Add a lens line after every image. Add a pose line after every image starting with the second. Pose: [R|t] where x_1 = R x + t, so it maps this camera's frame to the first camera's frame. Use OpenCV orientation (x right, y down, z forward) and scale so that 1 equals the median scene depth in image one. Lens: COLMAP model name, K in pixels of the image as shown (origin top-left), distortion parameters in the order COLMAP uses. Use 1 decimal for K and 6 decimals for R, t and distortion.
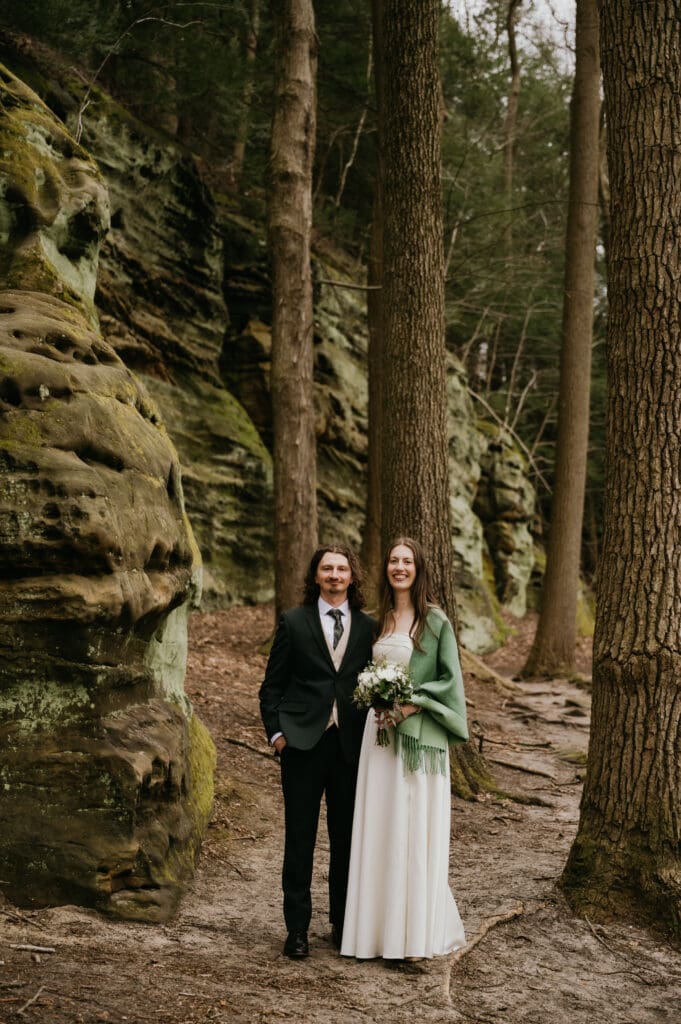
lens RADIAL K [[1634.0, 0, 338.5], [0, 1634.0, 524.0], [0, 0, 1]] dist [0.011664, -0.032185]
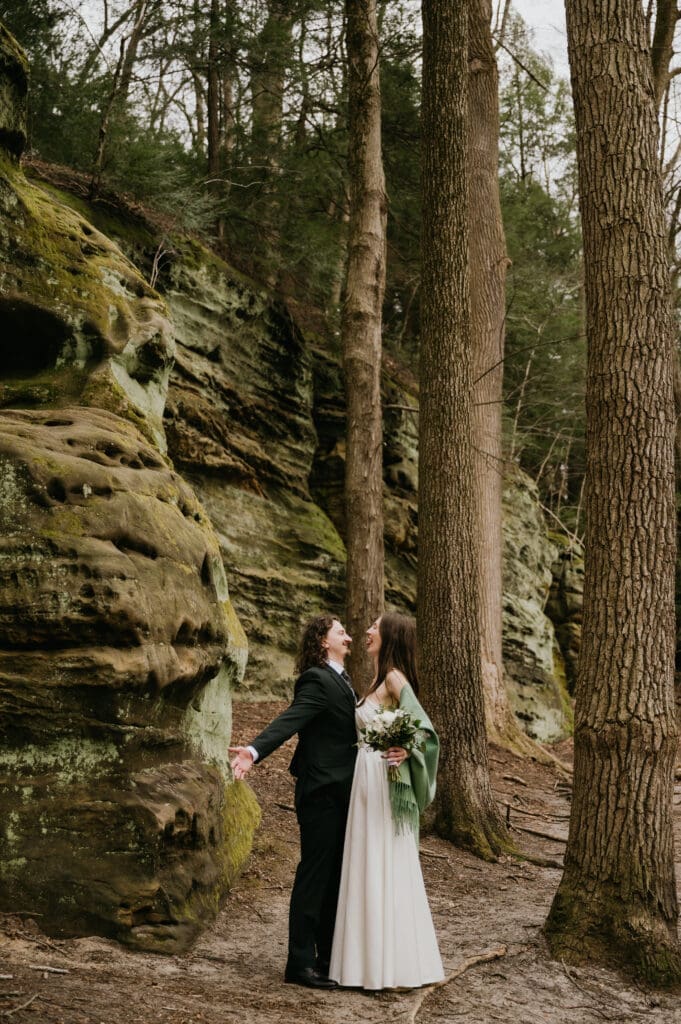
lens RADIAL K [[1464.4, 0, 340.5], [0, 1464.4, 512.0], [0, 0, 1]] dist [0.003006, 0.004620]
pose [[0.997355, -0.002309, -0.072652, 0.053233], [-0.003530, 0.996777, -0.080139, 0.012497], [0.072603, 0.080184, 0.994132, -0.018287]]
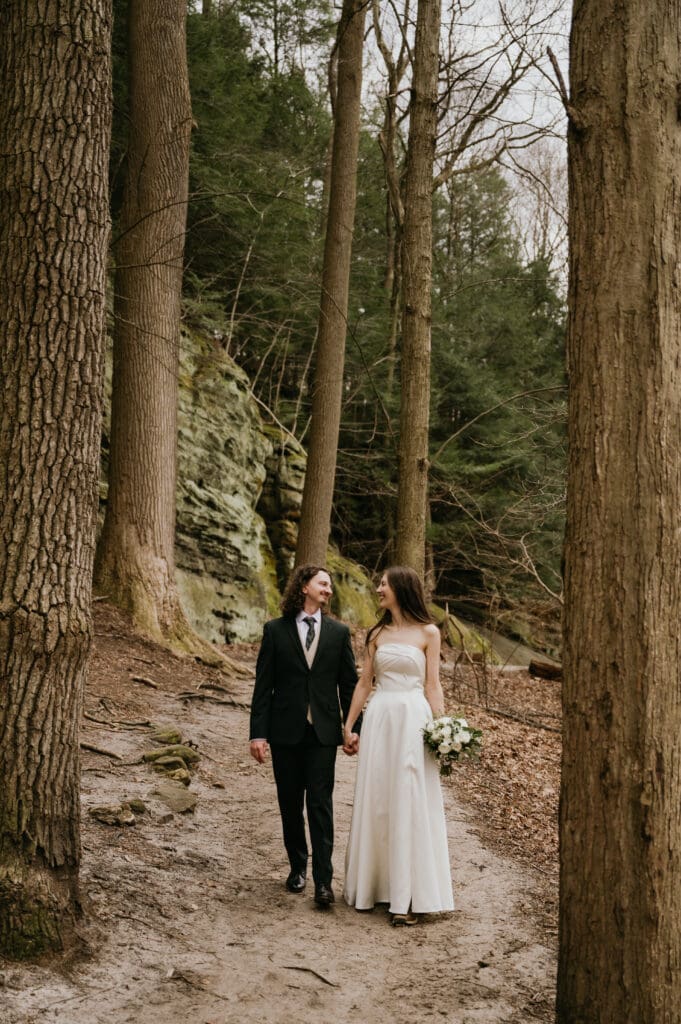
lens RADIAL K [[1435.0, 0, 341.7], [0, 1435.0, 541.3], [0, 0, 1]] dist [0.003340, -0.014367]
pose [[0.997179, 0.016148, 0.073302, 0.231305], [-0.016522, 0.999853, 0.004503, 0.026123], [-0.073218, -0.005701, 0.997300, 0.178316]]
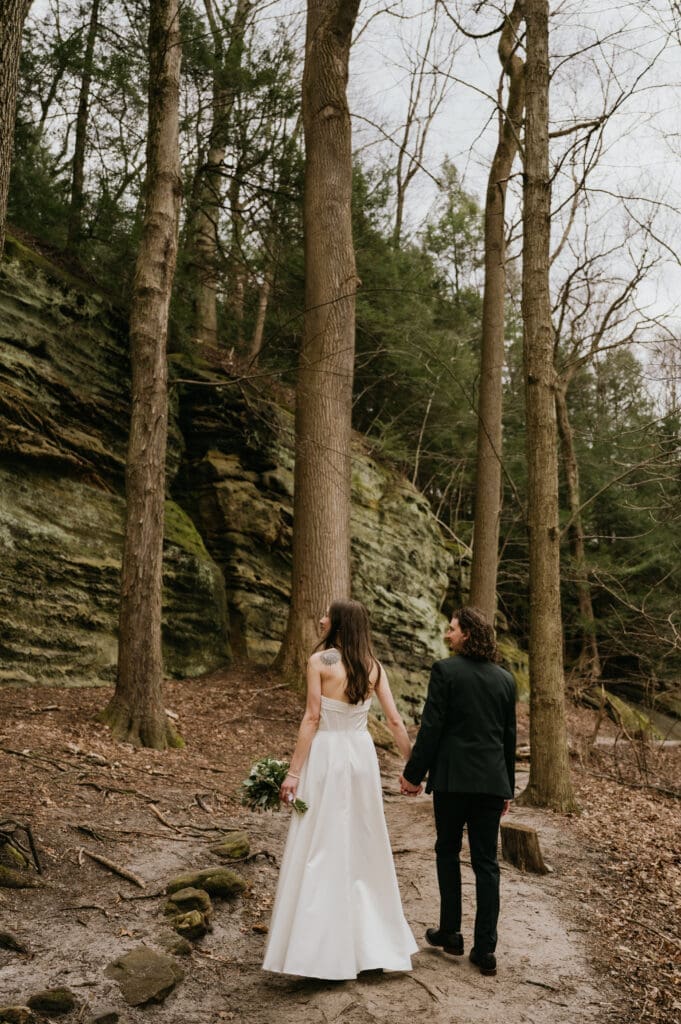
lens RADIAL K [[1007.2, 0, 341.3], [0, 1007.2, 498.6], [0, 0, 1]] dist [0.002175, -0.001078]
pose [[0.992963, -0.028341, -0.114985, 0.326548], [0.011816, 0.989807, -0.141924, 0.055846], [0.117835, 0.139566, 0.983177, 0.630788]]
